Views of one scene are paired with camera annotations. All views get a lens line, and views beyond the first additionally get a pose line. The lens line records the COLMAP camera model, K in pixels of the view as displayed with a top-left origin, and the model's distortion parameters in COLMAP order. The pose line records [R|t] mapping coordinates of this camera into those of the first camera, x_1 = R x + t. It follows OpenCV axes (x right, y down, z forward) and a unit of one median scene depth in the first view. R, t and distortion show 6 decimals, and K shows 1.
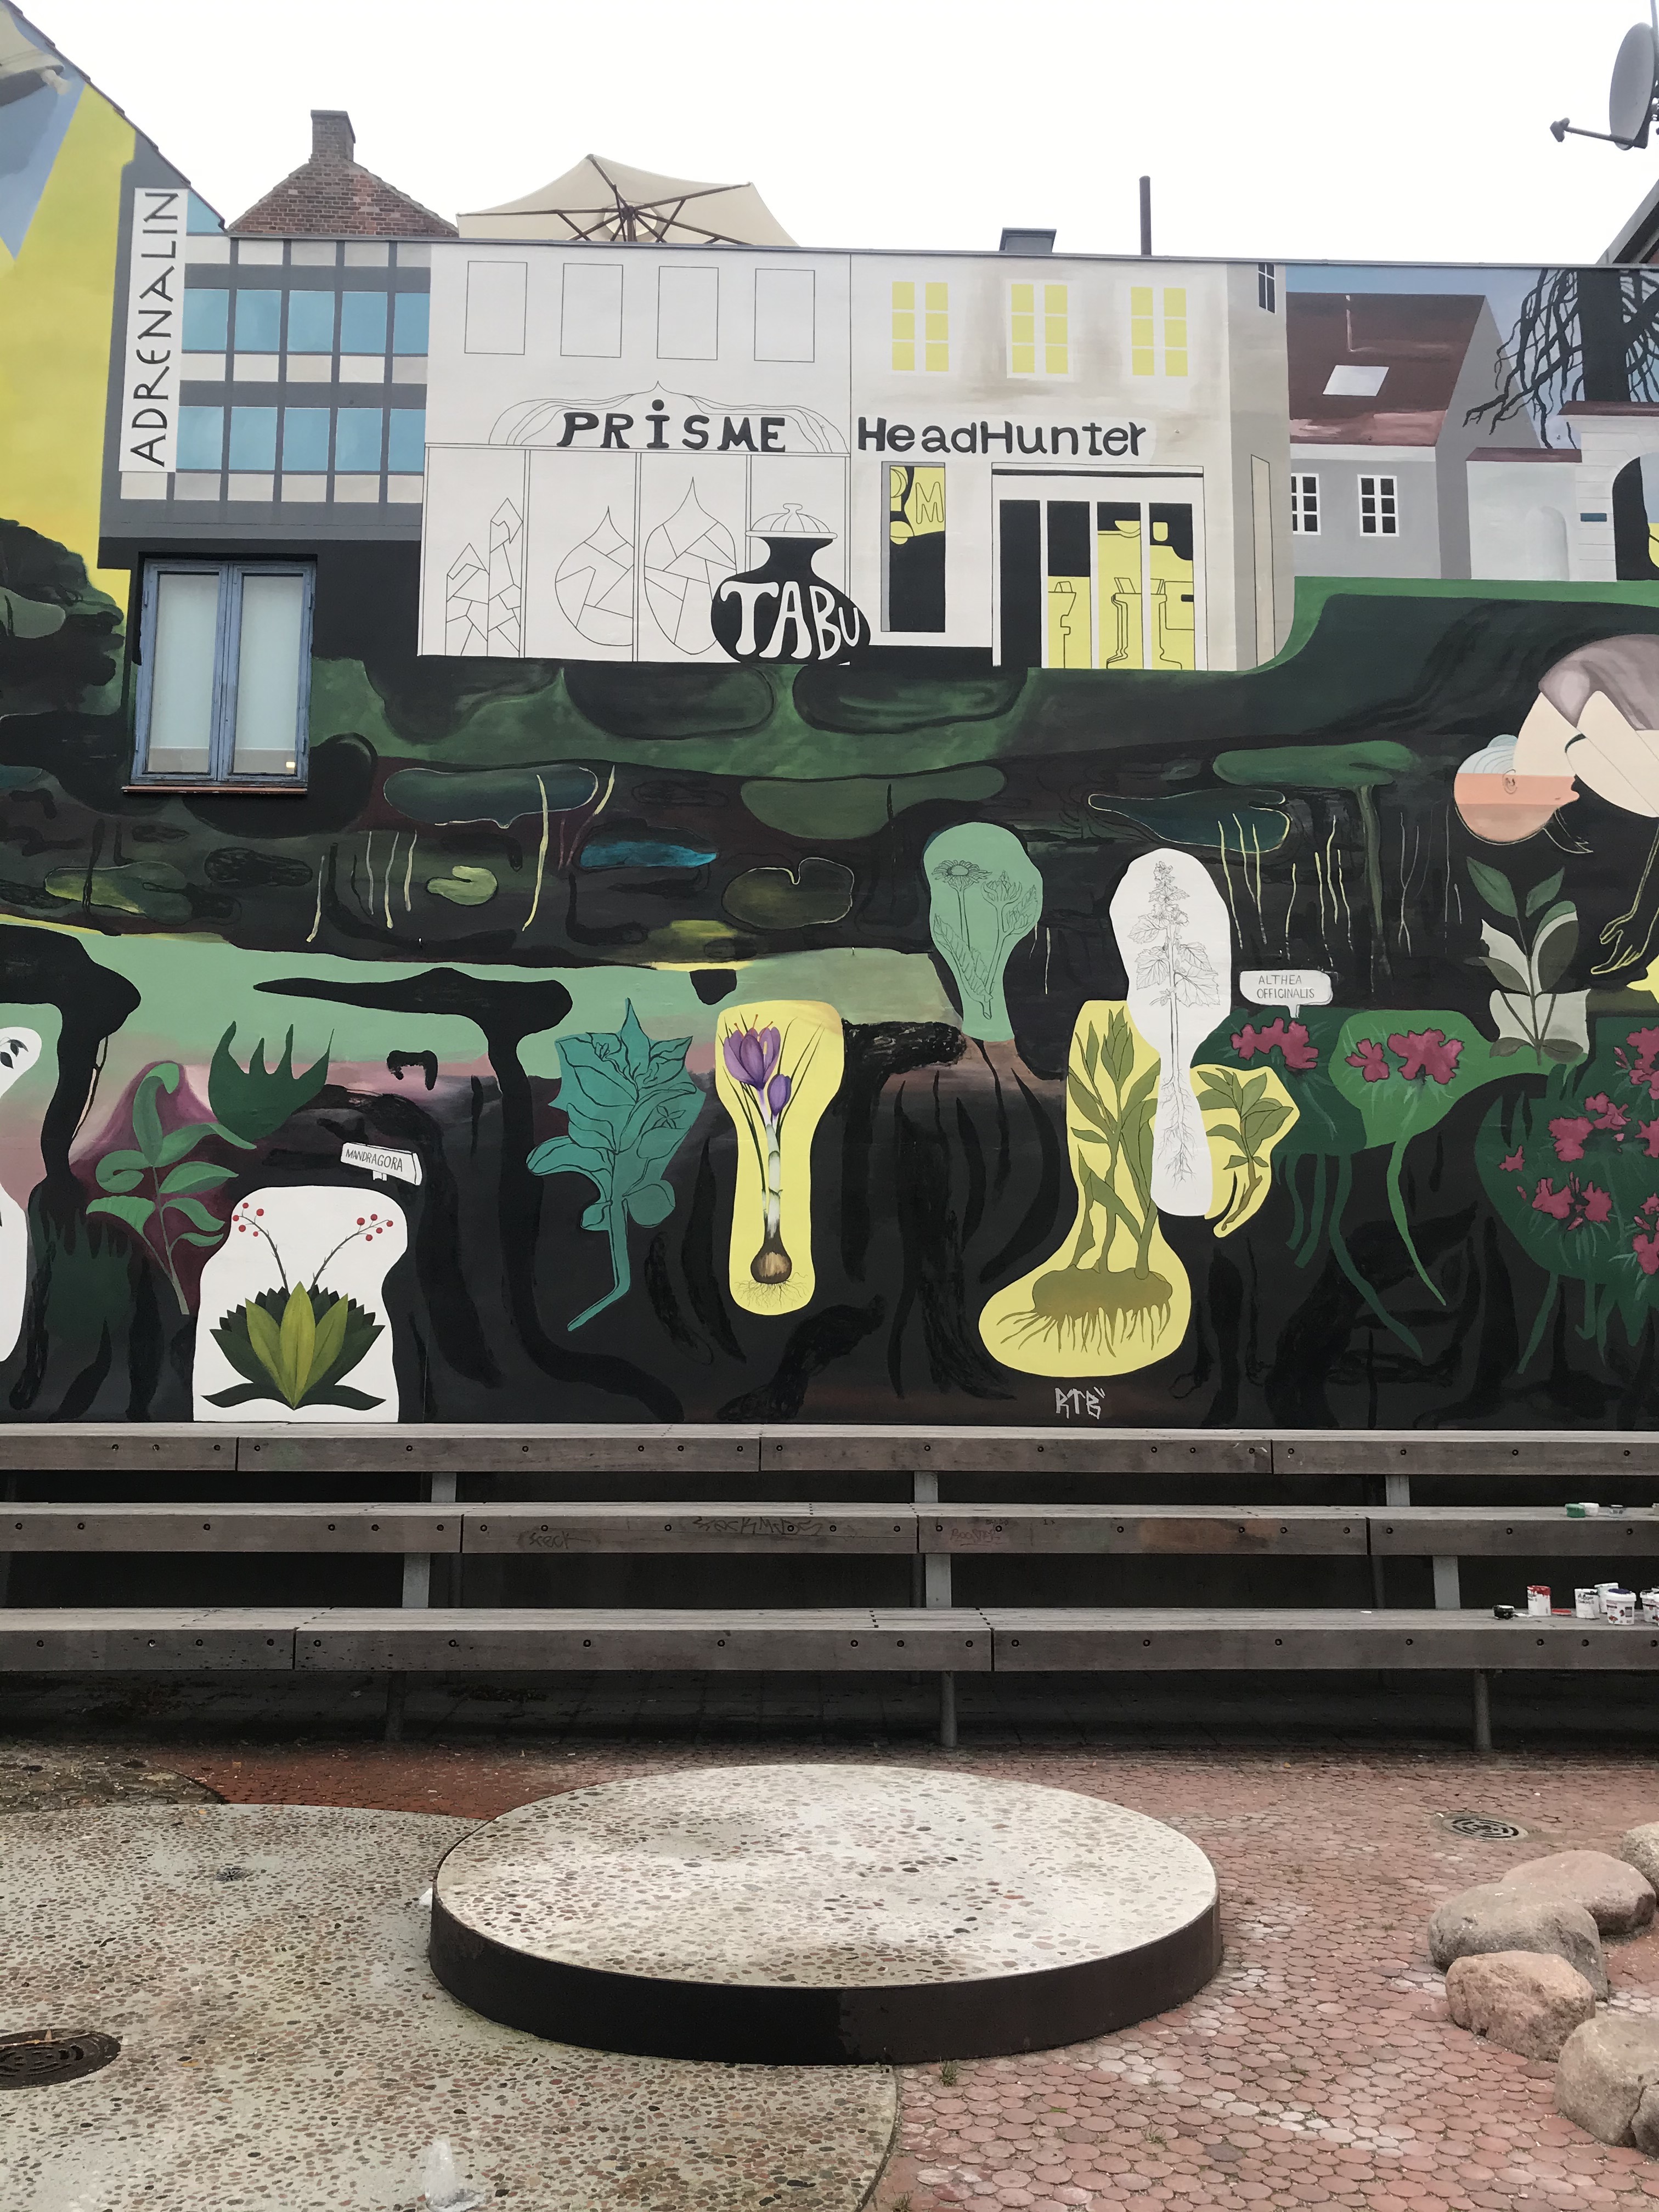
lens RADIAL K [[1828.8, 0, 830.3], [0, 1828.8, 1110.8], [0, 0, 1]] dist [0.027721, -0.015471]
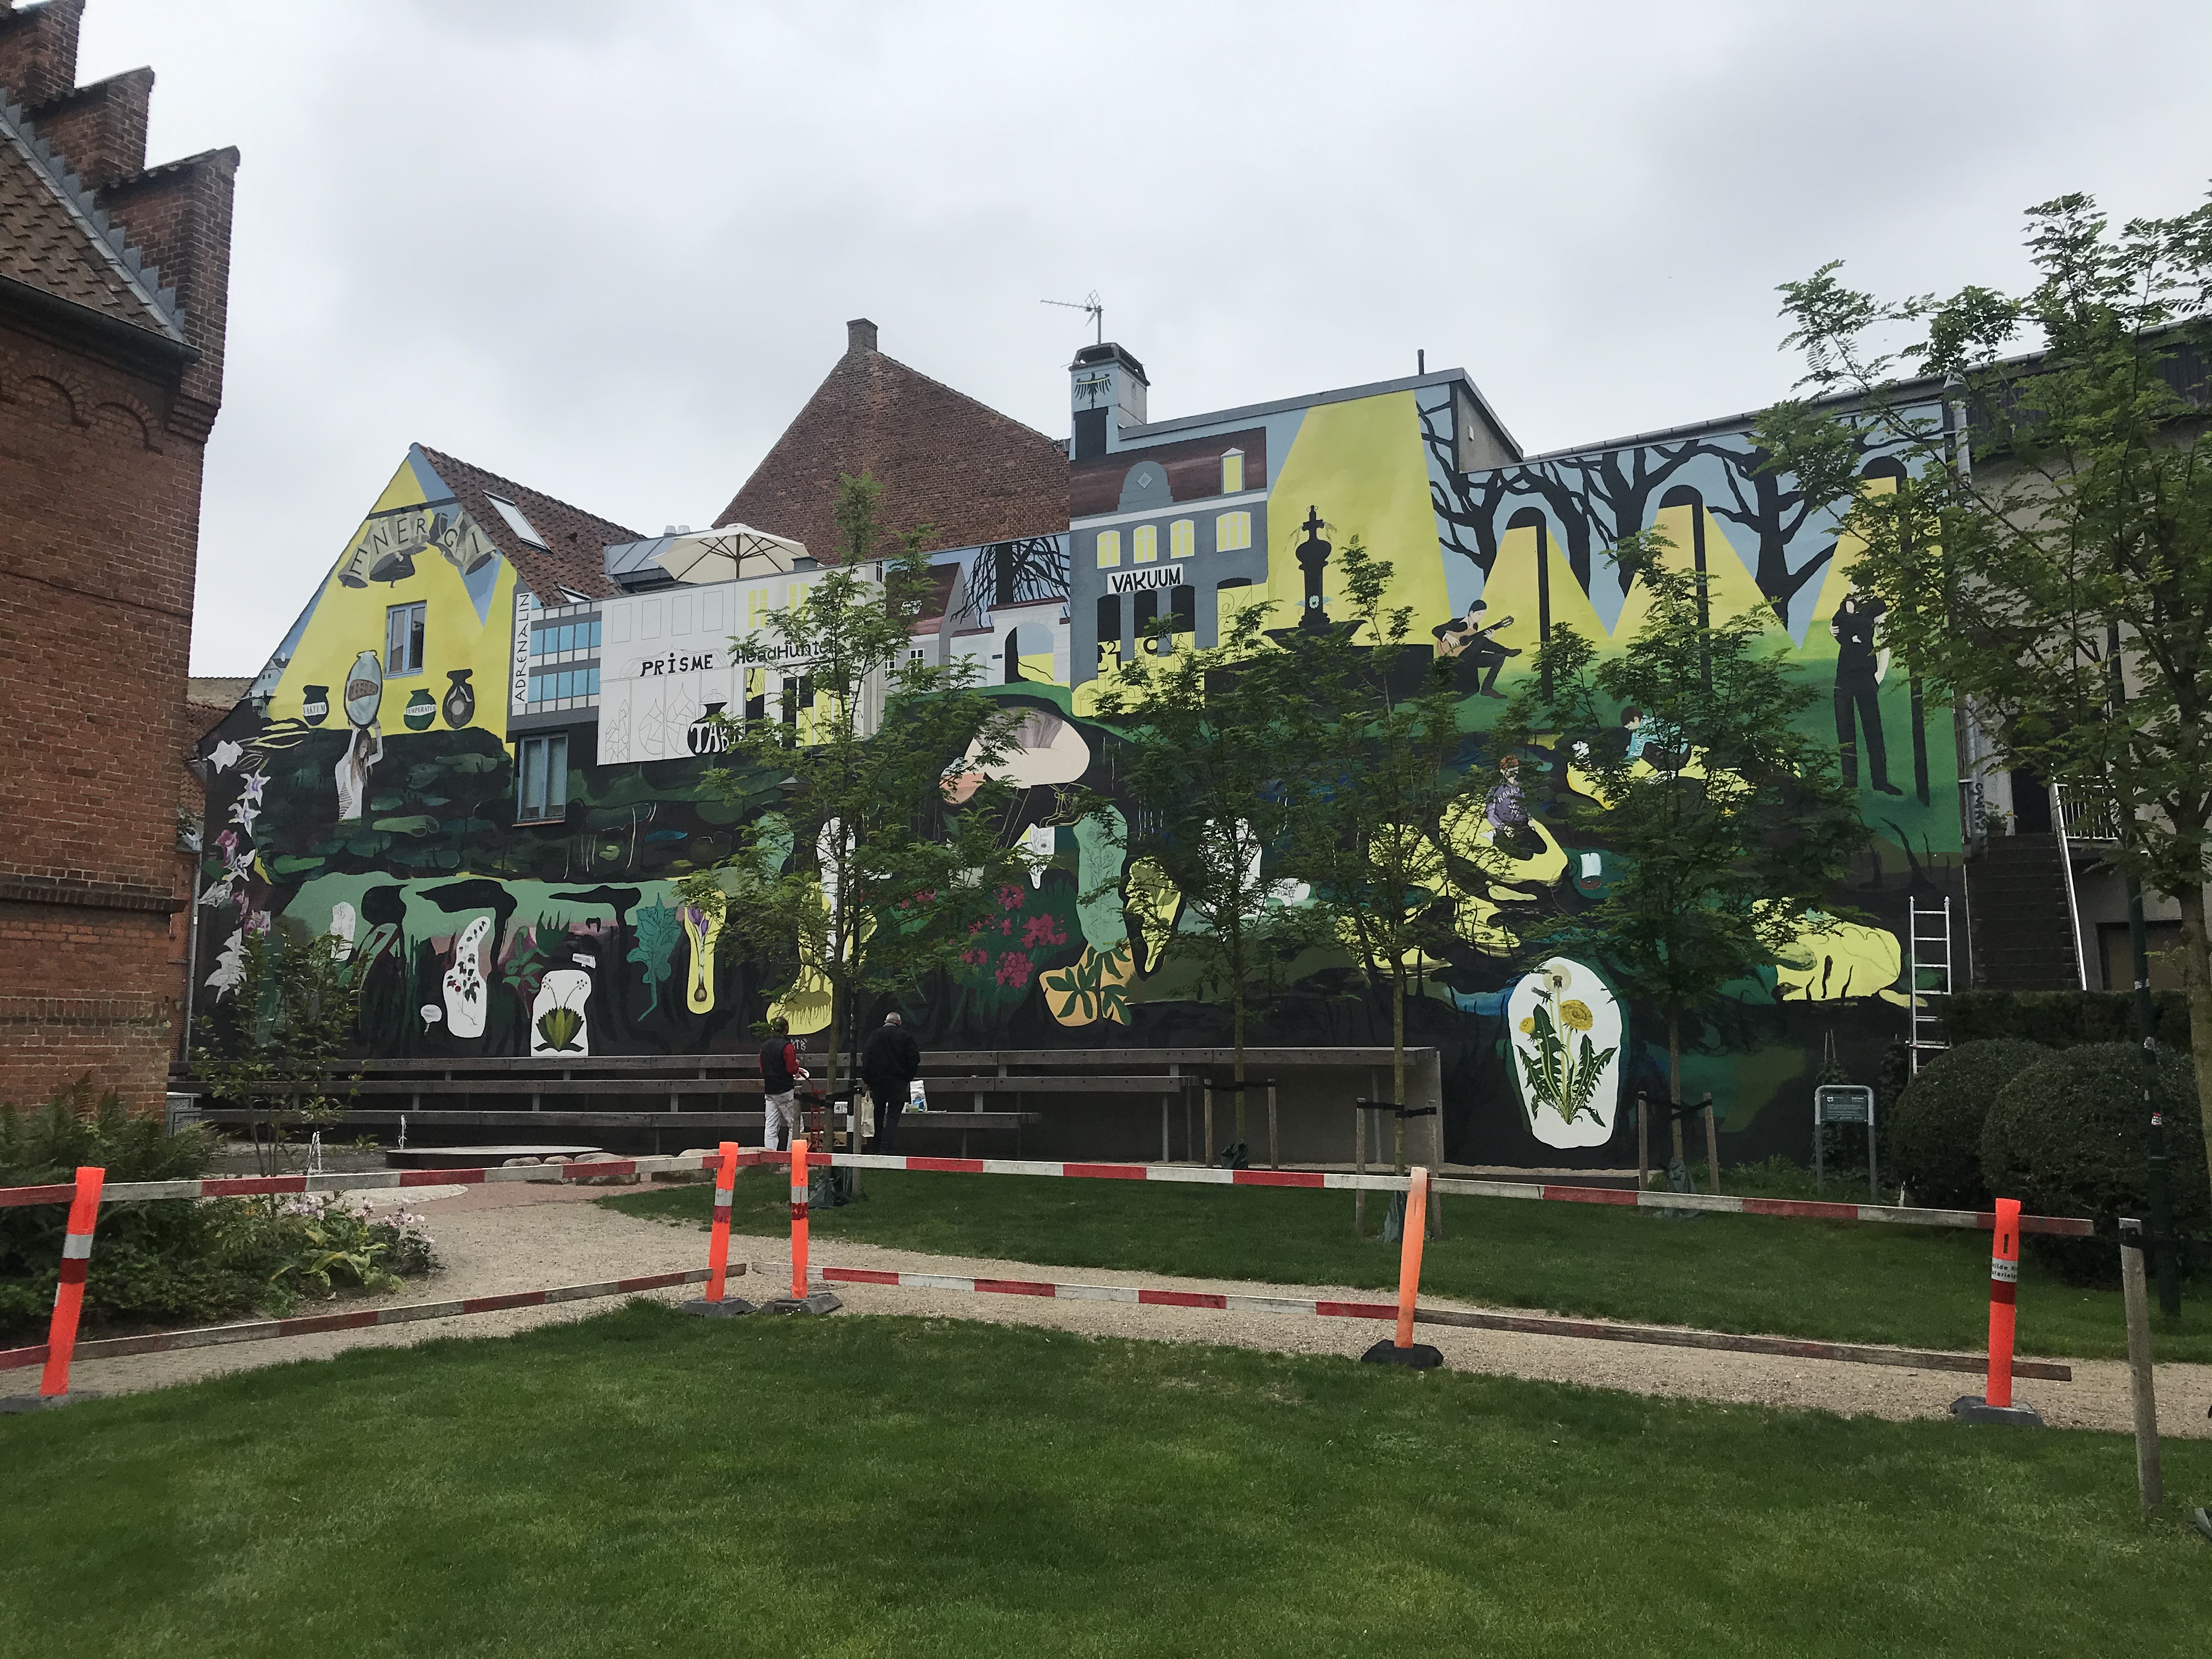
lens RADIAL K [[1828.8, 0, 1106.0], [0, 1828.8, 824.8], [0, 0, 1]] dist [0.027721, -0.015471]
pose [[0.888723, -0.072053, -0.452747, 1.623070], [0.071821, 0.997260, -0.017730, -0.065478], [0.452784, -0.016760, 0.891463, -1.020993]]
